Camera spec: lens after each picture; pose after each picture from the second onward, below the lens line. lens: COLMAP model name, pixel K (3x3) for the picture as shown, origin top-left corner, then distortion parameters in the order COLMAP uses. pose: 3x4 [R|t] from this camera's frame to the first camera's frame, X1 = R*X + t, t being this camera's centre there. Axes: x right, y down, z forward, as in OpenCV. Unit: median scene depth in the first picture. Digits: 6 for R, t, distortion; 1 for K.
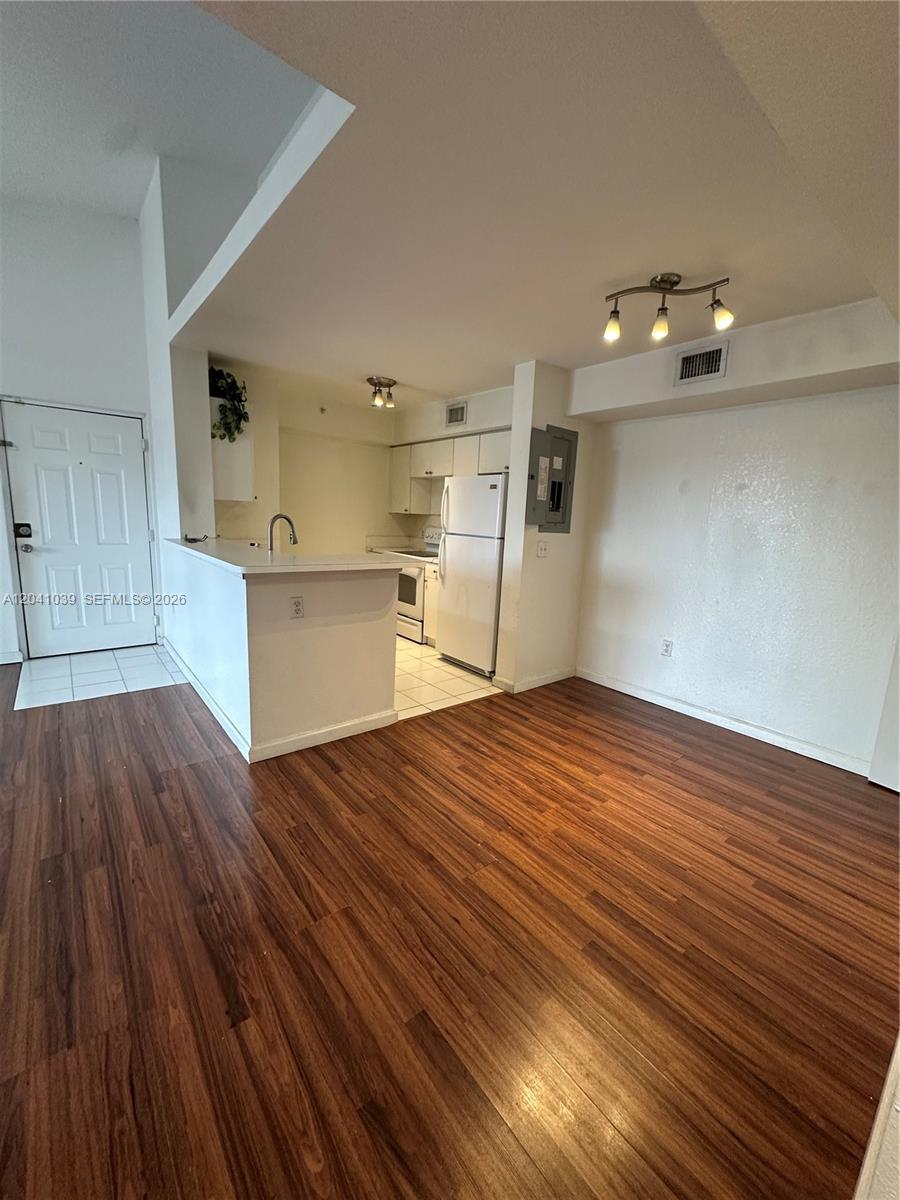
lens RADIAL K [[476.2, 0, 449.2], [0, 476.2, 602.6], [0, 0, 1]] dist [0.002461, 0.000215]
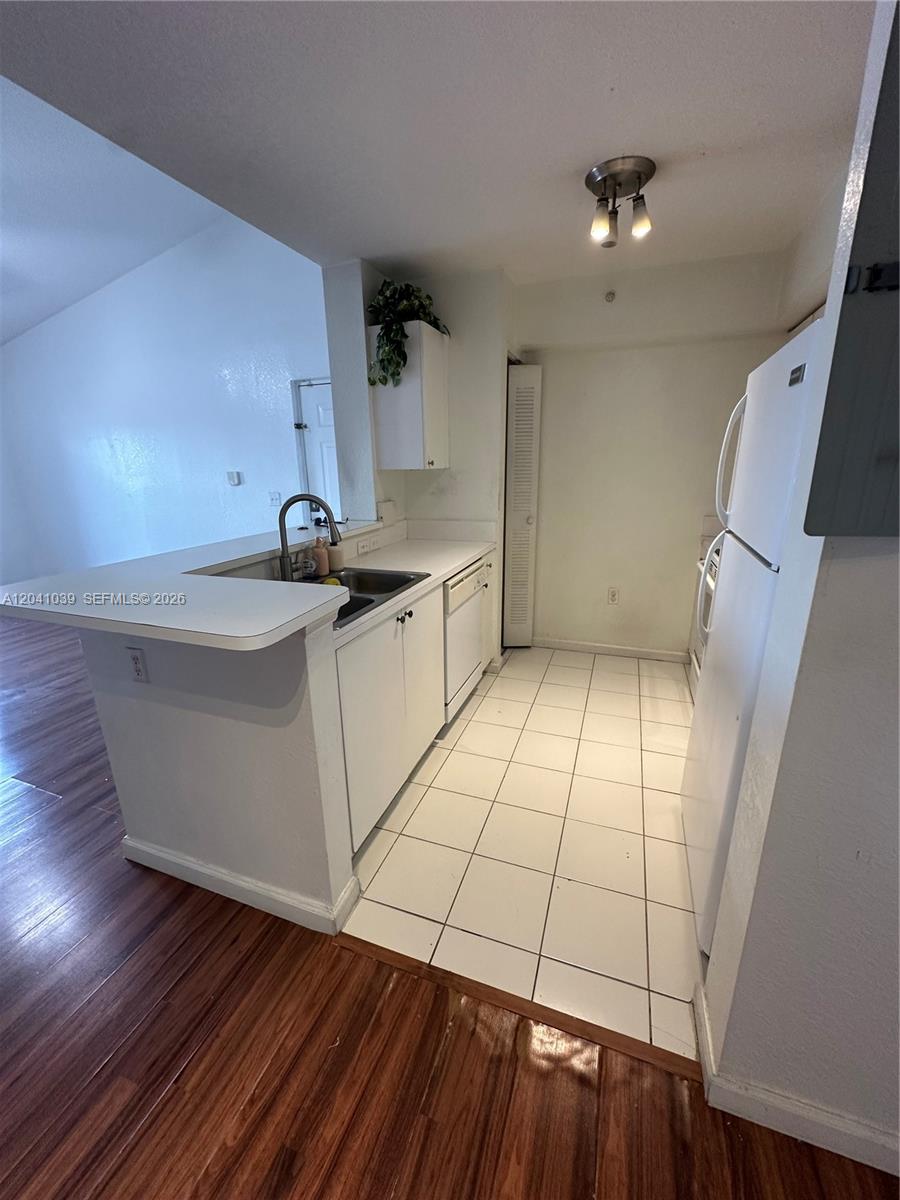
lens RADIAL K [[476.2, 0, 452.8], [0, 476.2, 601.3], [0, 0, 1]] dist [0.002461, 0.000215]
pose [[0.507891, 0.191143, -0.839947, 0.267012], [-0.118920, 0.981293, 0.151401, -0.151899], [0.853173, 0.022991, 0.521121, 0.774311]]
